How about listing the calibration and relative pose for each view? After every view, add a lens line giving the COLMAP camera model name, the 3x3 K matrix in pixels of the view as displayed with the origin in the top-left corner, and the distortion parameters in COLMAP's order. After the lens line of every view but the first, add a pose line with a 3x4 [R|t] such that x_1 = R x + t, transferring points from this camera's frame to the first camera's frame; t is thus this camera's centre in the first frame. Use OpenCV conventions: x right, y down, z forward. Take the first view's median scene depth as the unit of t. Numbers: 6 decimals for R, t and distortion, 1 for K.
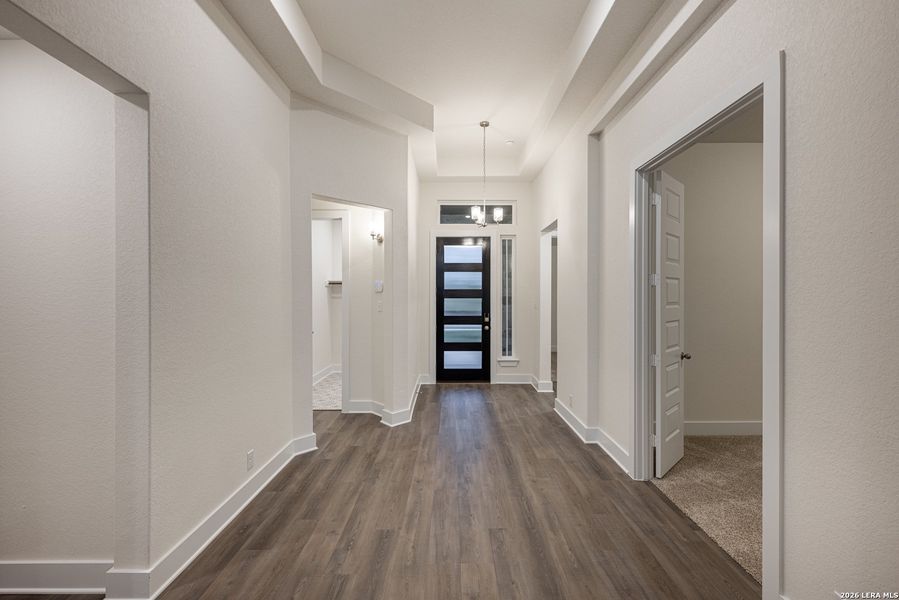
lens RADIAL K [[373.8, 0, 449.1], [0, 373.8, 297.7], [0, 0, 1]] dist [0.000356, 0.000043]
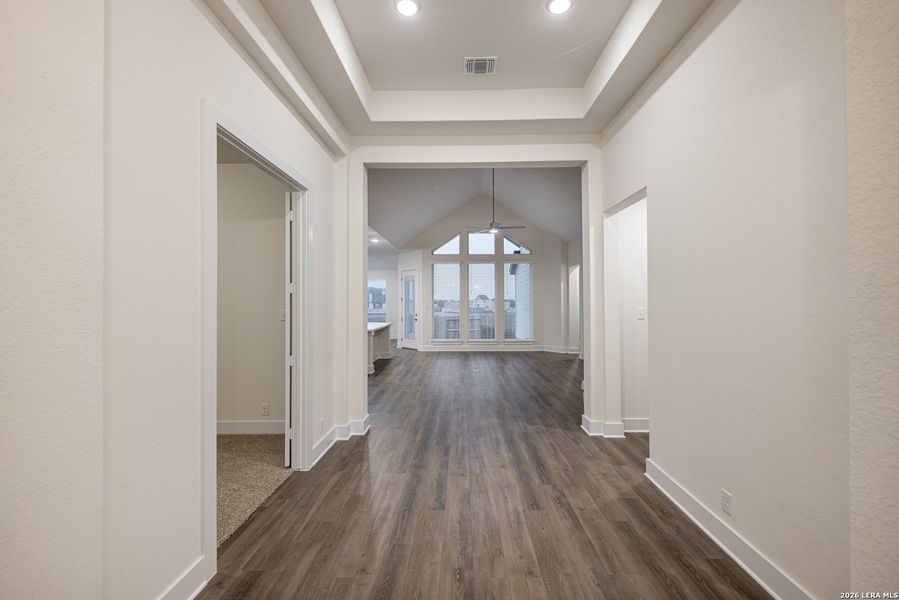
lens RADIAL K [[373.8, 0, 458.2], [0, 373.8, 298.1], [0, 0, 1]] dist [0.000356, 0.000043]
pose [[-0.999990, 0.004249, 0.001579, 0.057340], [0.004243, 0.999984, -0.003764, -0.012315], [-0.001595, -0.003757, -0.999992, 2.024655]]
